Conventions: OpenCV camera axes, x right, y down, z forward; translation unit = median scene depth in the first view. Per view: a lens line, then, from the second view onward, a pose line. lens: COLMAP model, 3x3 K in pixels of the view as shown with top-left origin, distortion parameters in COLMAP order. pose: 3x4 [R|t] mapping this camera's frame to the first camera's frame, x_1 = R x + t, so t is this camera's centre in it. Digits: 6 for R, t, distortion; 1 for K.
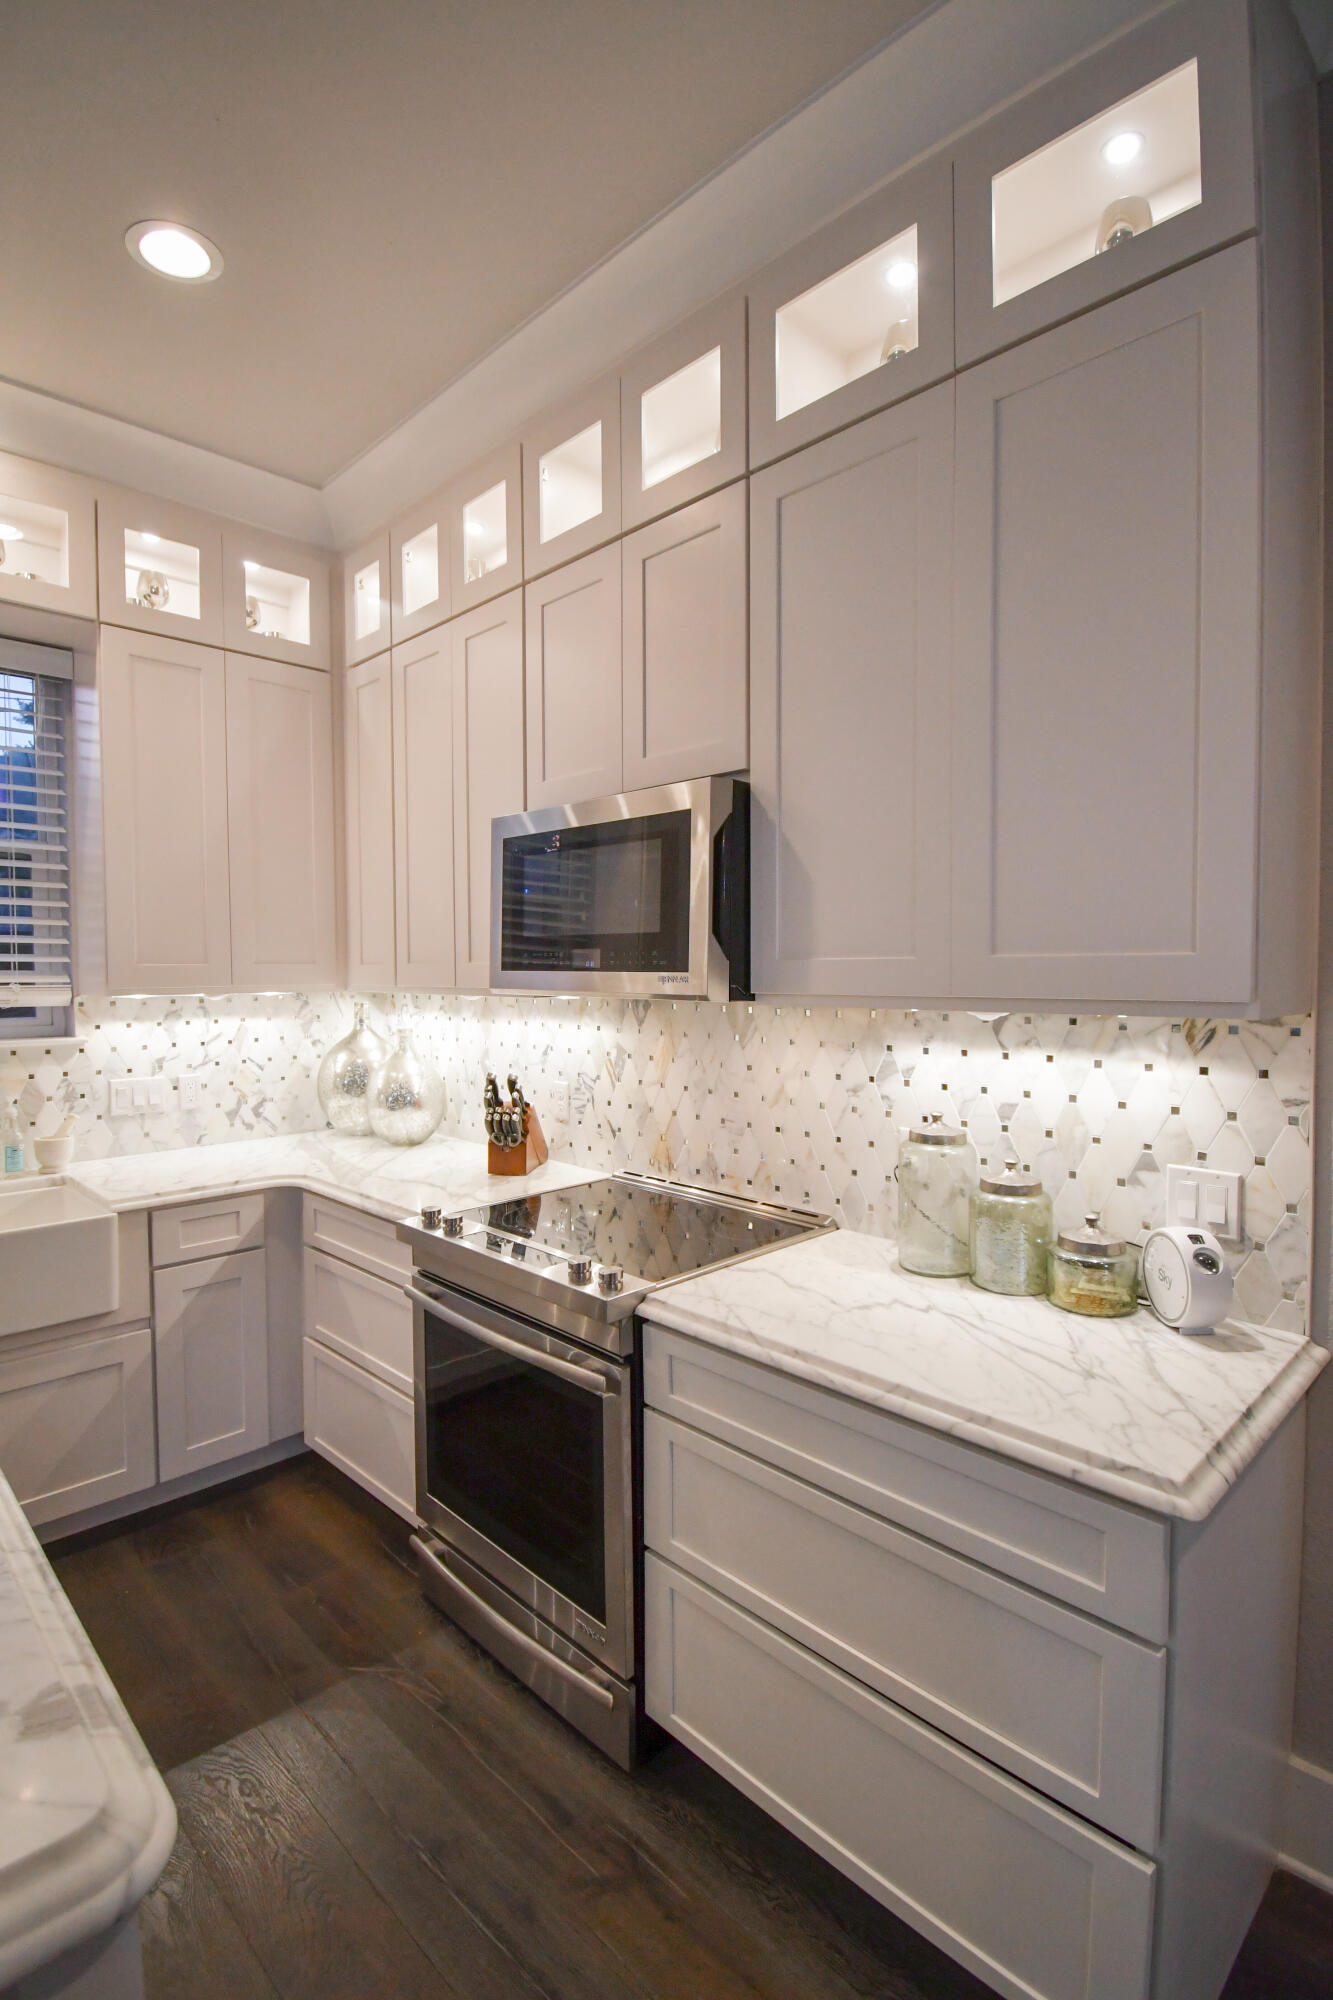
lens RADIAL K [[962.8, 0, 666.5], [0, 962.8, 1000.0], [0, 0, 1]] dist [0.000135, -0.000005]
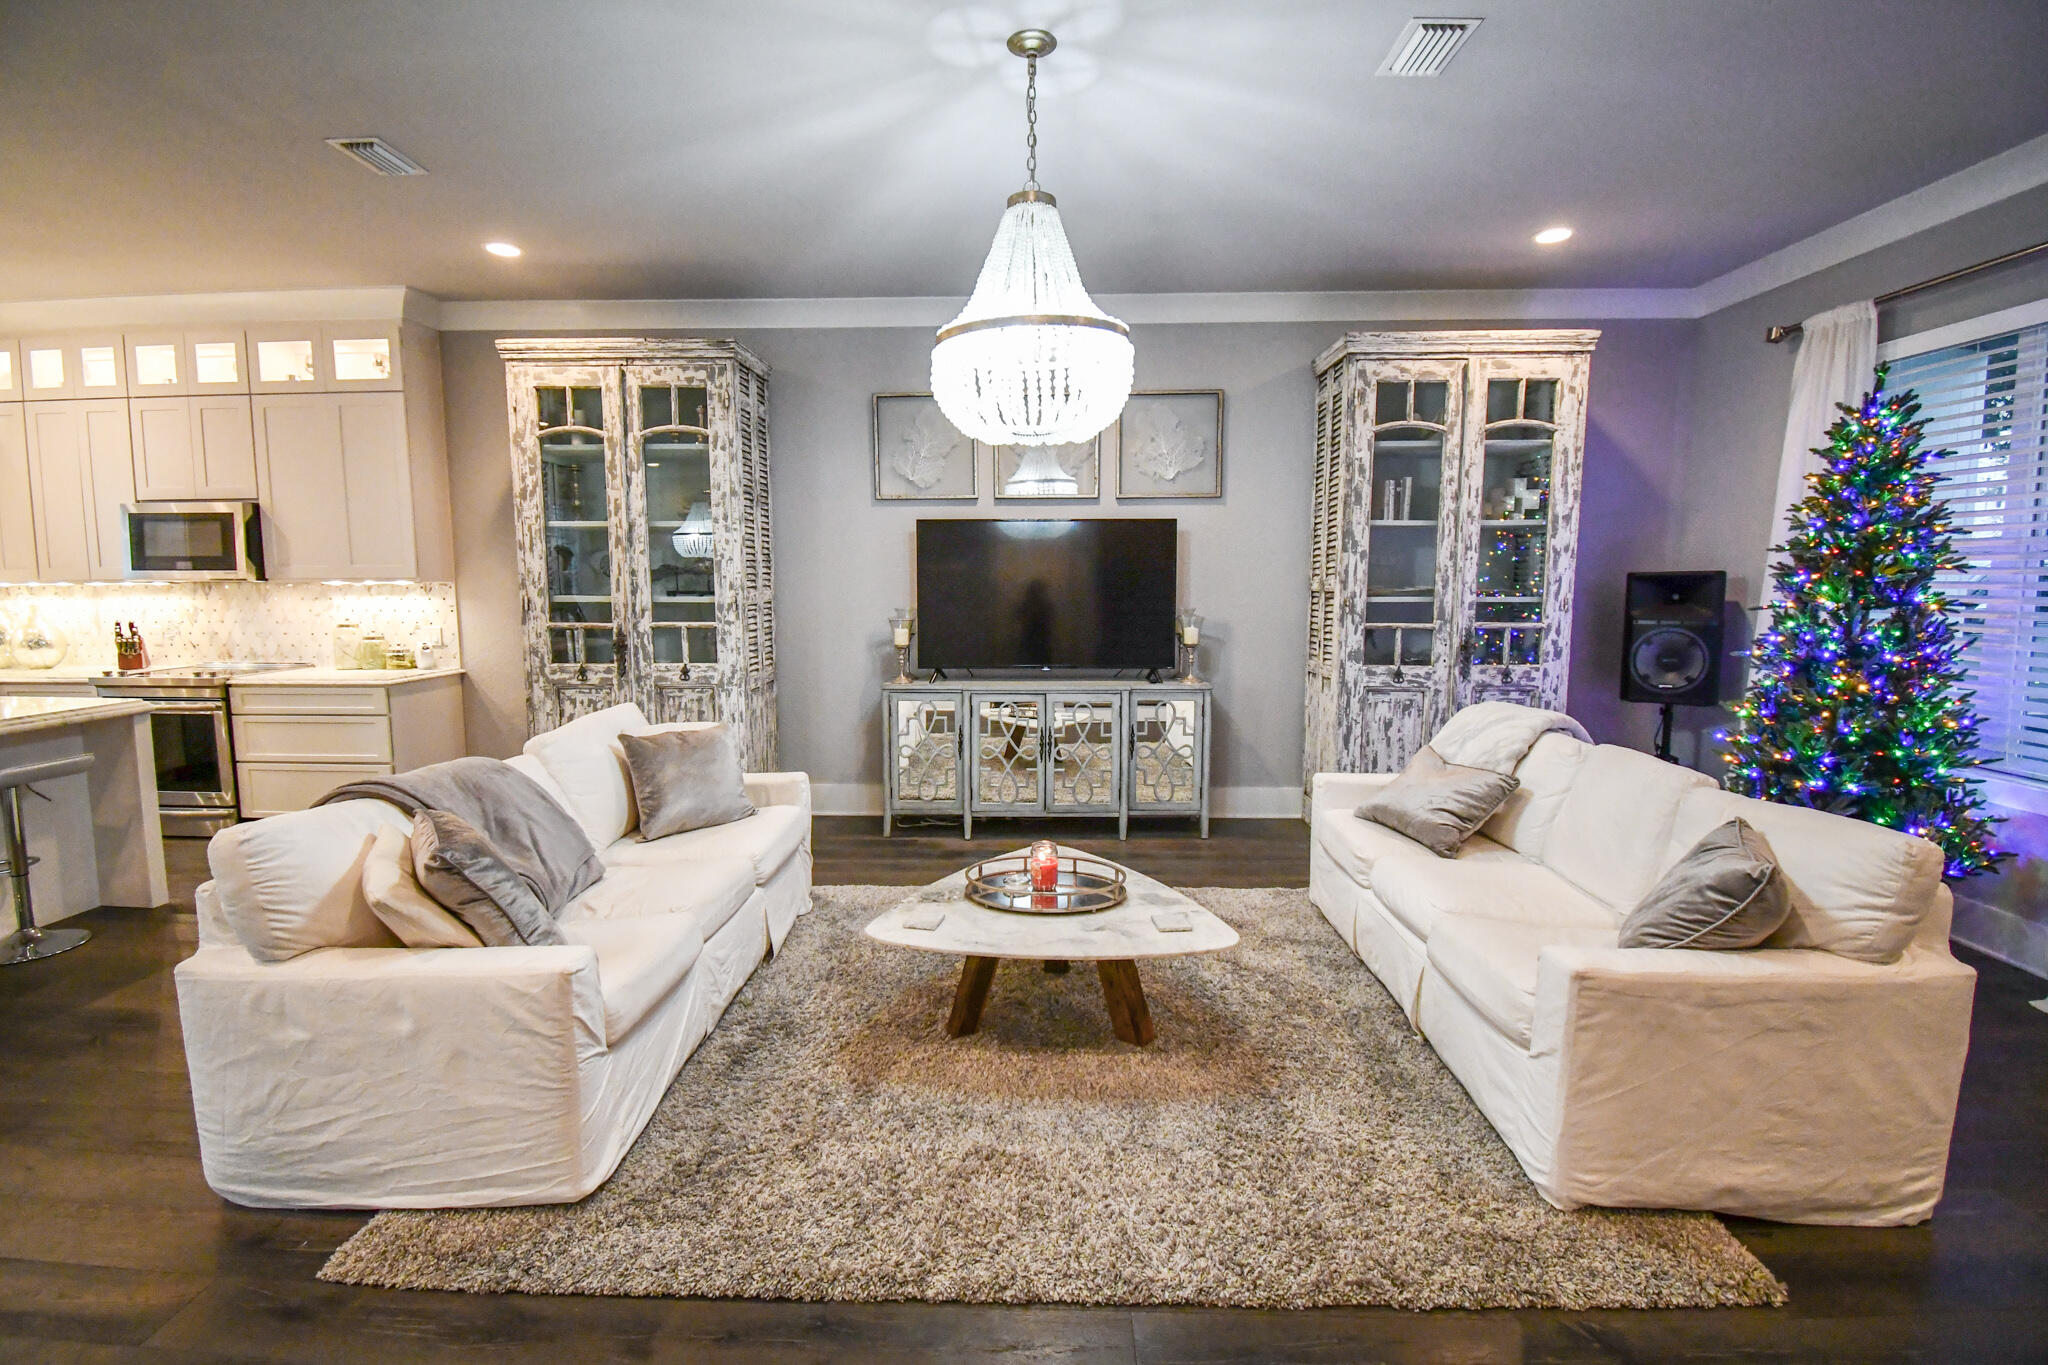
lens RADIAL K [[910.2, 0, 1012.6], [0, 910.2, 682.7], [0, 0, 1]] dist [0.015986, -0.022704]
pose [[0.726655, -0.070460, 0.683379, -0.150803], [0.022706, 0.996646, 0.078615, 0.125495], [-0.686627, -0.041610, 0.725818, -2.213292]]
